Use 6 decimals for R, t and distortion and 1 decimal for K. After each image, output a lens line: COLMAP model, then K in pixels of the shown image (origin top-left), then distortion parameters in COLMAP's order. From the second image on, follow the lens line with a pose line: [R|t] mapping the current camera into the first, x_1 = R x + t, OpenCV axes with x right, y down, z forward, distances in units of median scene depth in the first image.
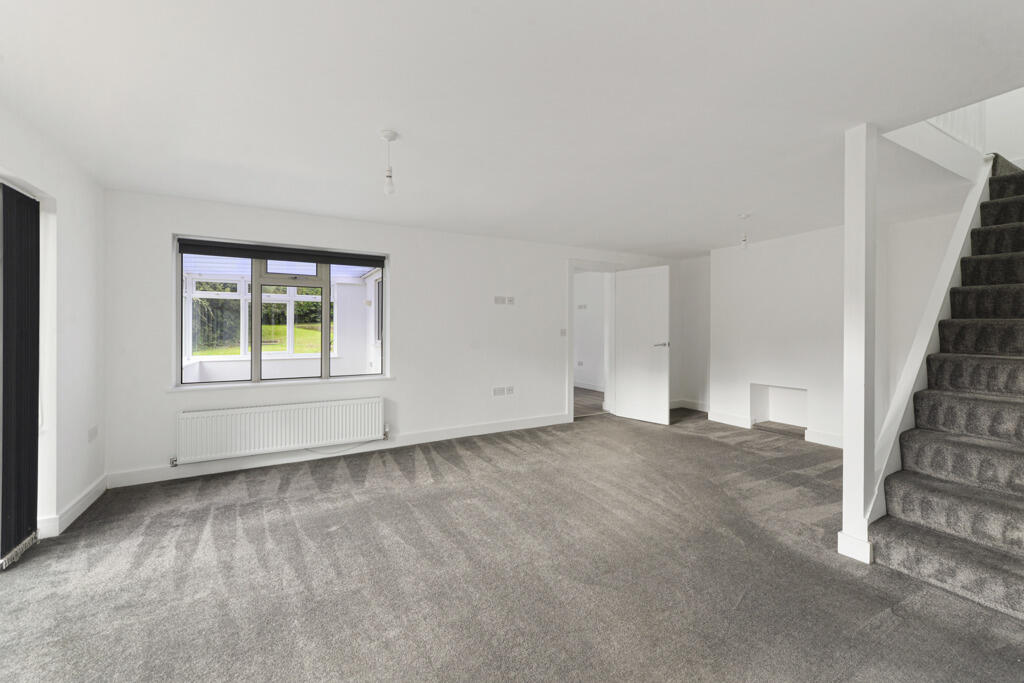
lens RADIAL K [[411.8, 0, 523.6], [0, 411.8, 331.4], [0, 0, 1]] dist [0.000268, -0.000016]
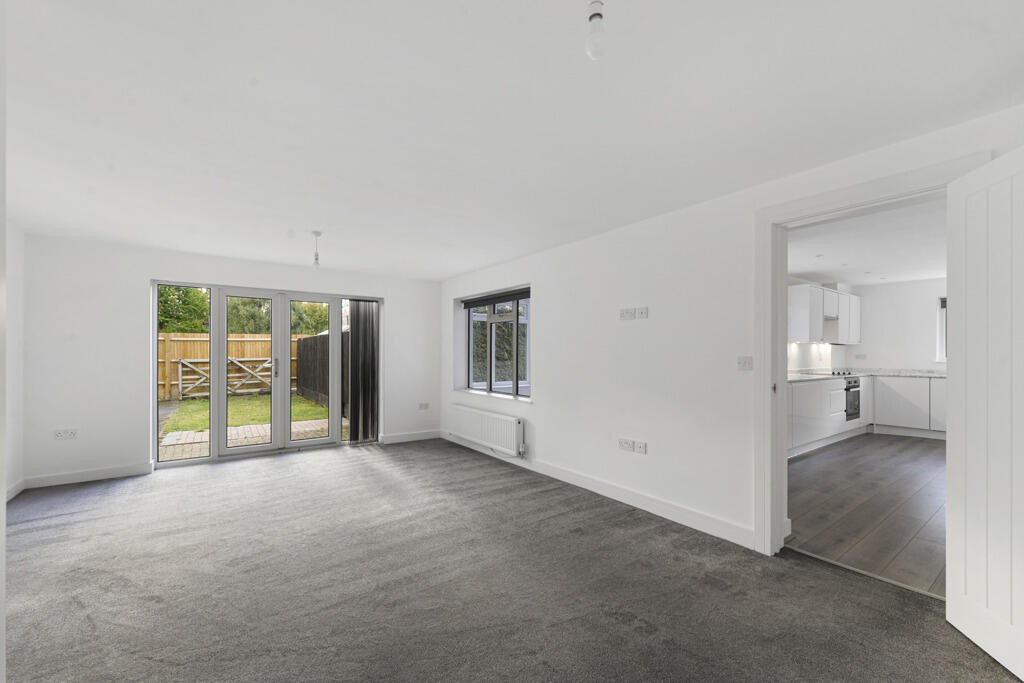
lens RADIAL K [[413.9, 0, 498.5], [0, 413.9, 364.1], [0, 0, 1]] dist [0.001265, 0.000195]
pose [[0.089405, 0.027194, -0.995624, 0.793452], [-0.002787, 0.999630, 0.027053, -0.012712], [0.995991, 0.000356, 0.089448, 0.923874]]
